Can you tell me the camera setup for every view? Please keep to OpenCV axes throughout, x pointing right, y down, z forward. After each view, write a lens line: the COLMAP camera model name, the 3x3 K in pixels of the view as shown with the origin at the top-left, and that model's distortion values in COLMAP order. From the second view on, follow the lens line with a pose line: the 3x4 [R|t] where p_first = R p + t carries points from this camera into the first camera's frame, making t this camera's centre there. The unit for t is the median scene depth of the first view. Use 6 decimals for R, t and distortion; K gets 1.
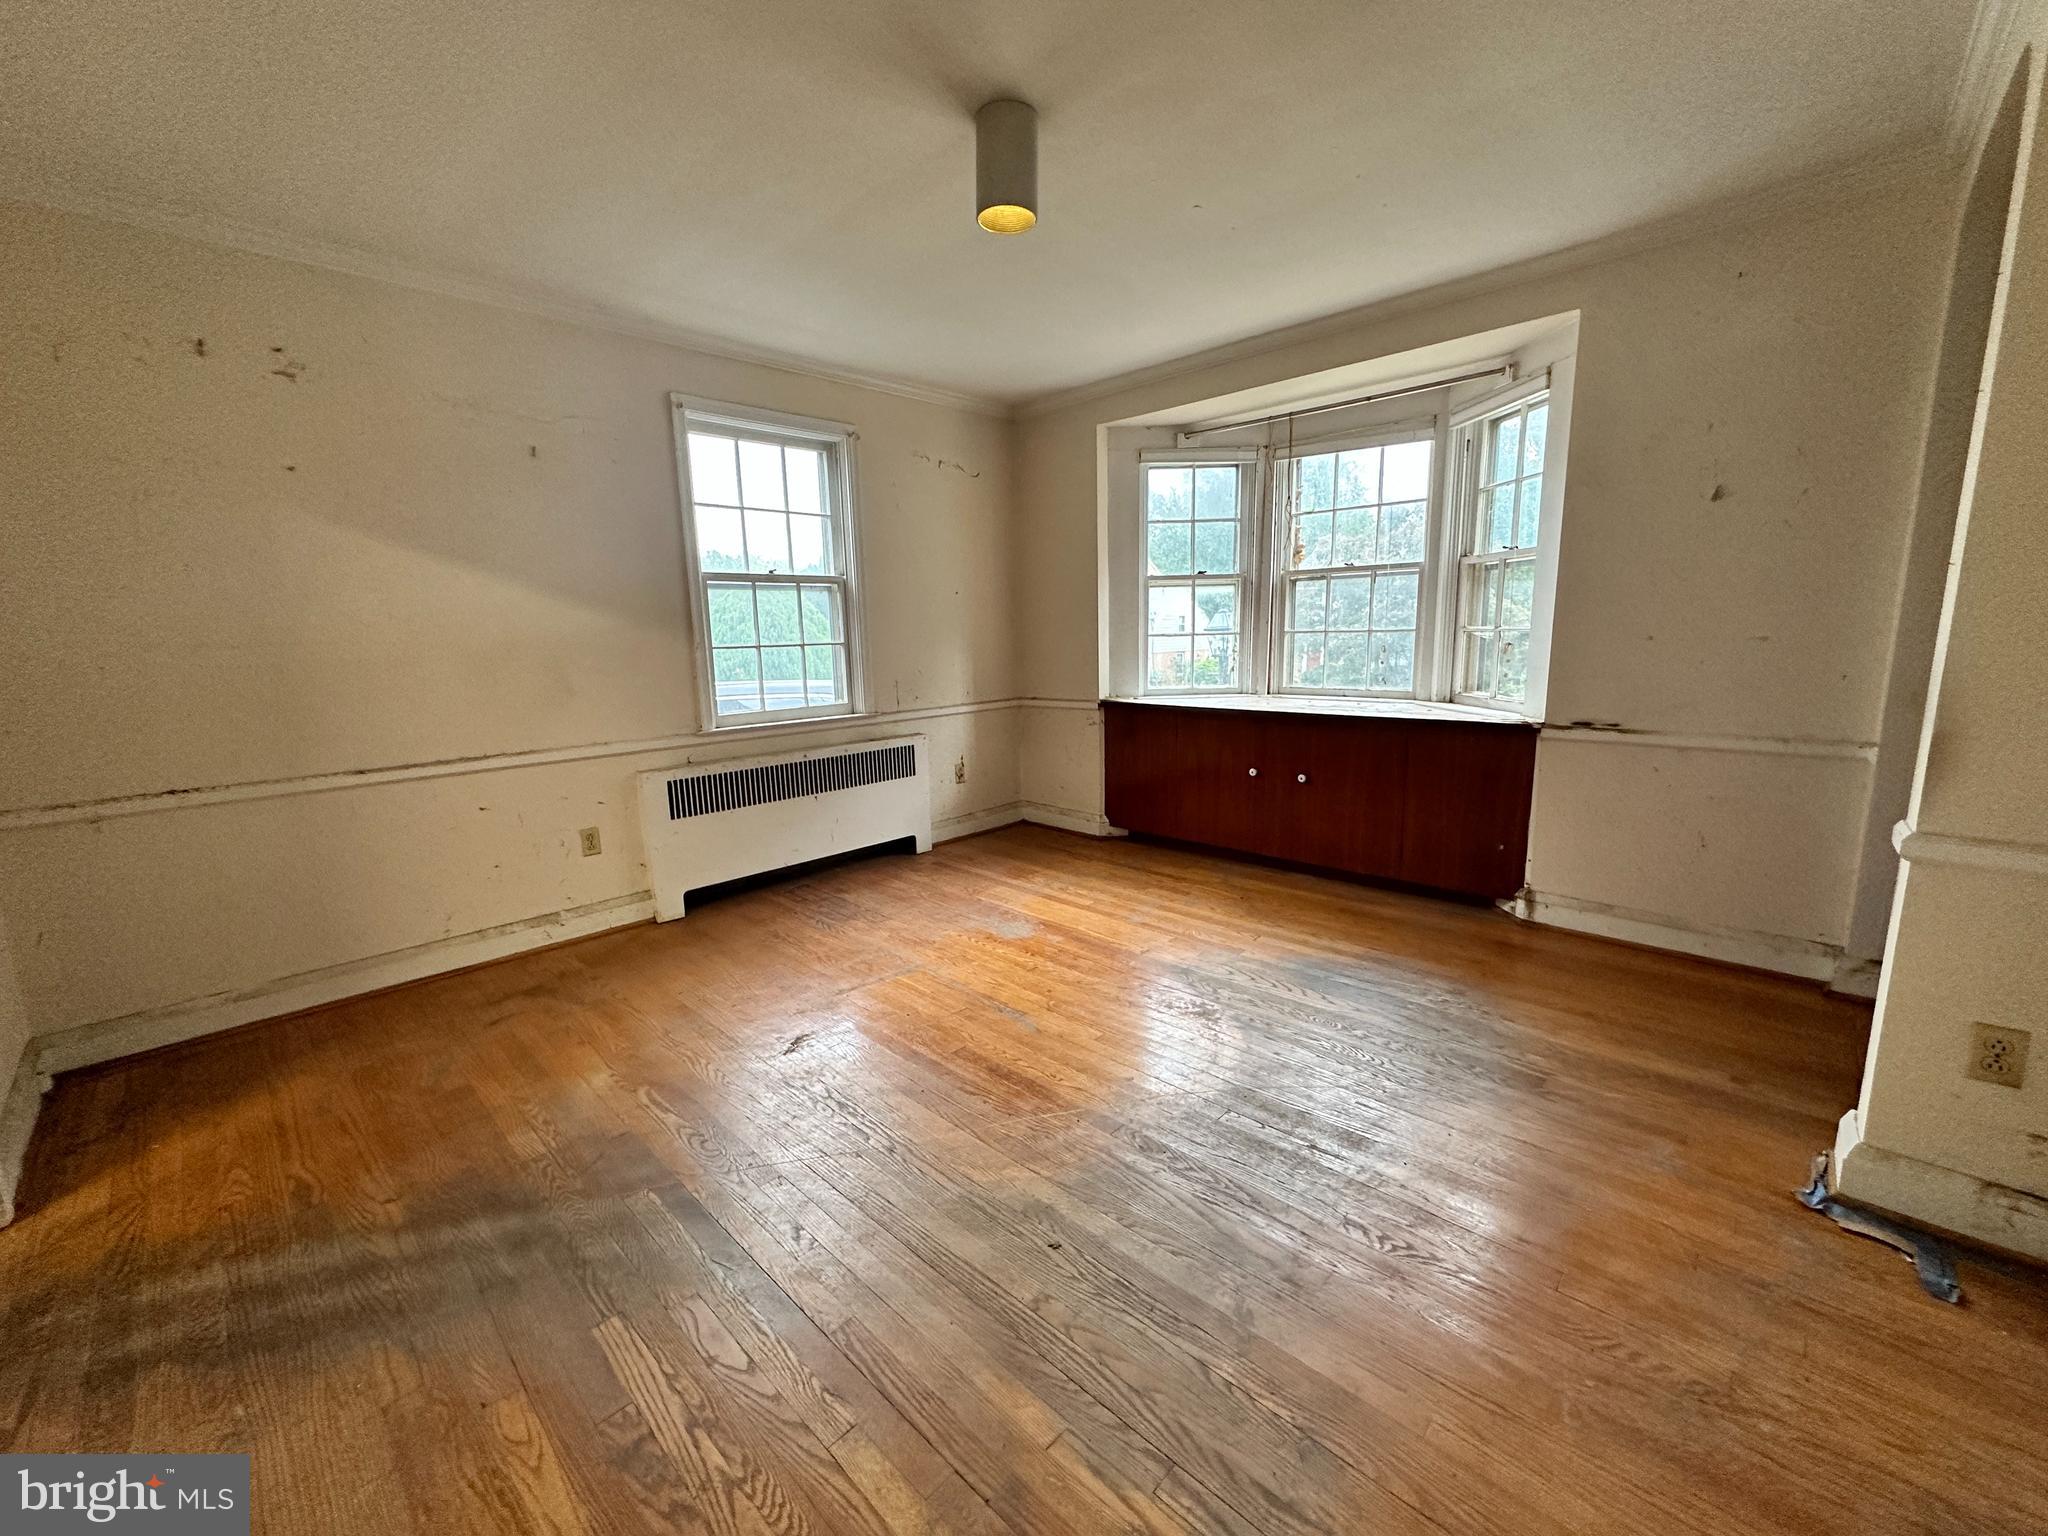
lens RADIAL K [[815.4, 0, 1019.6], [0, 815.4, 770.1], [0, 0, 1]] dist [-0.002770, -0.000172]
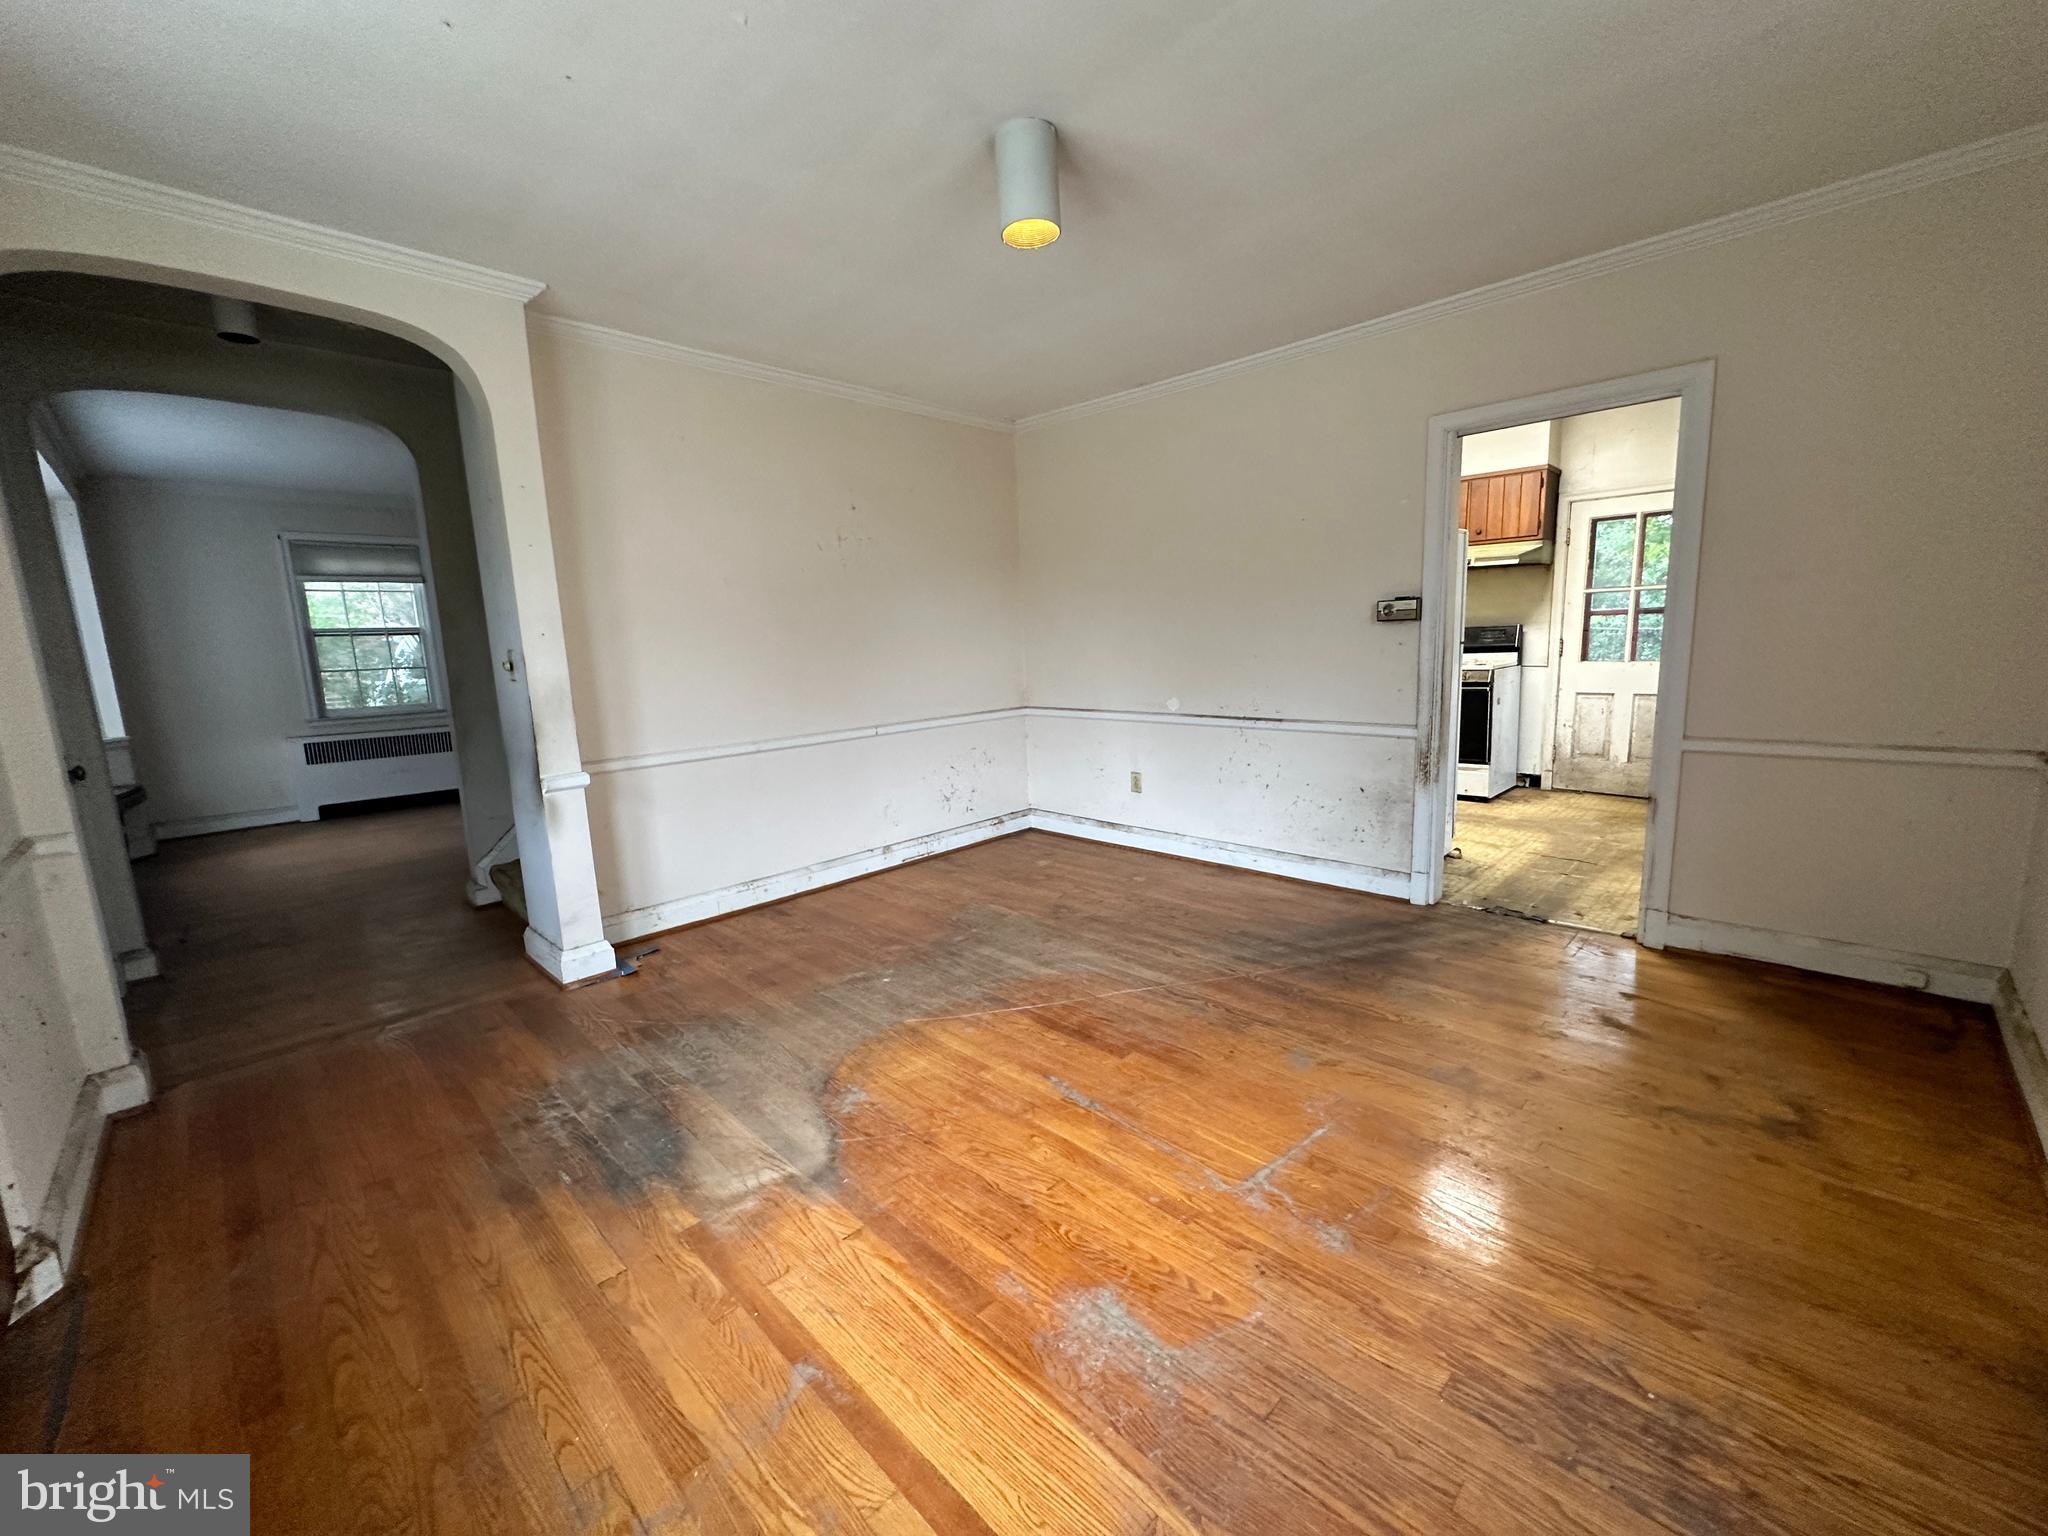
lens RADIAL K [[815.4, 0, 1019.6], [0, 815.4, 770.1], [0, 0, 1]] dist [-0.002770, -0.000172]
pose [[-0.997904, 0.062284, 0.017541, 0.012528], [0.064649, 0.948158, 0.311154, -0.238651], [0.002749, 0.311636, -0.950198, 1.421064]]
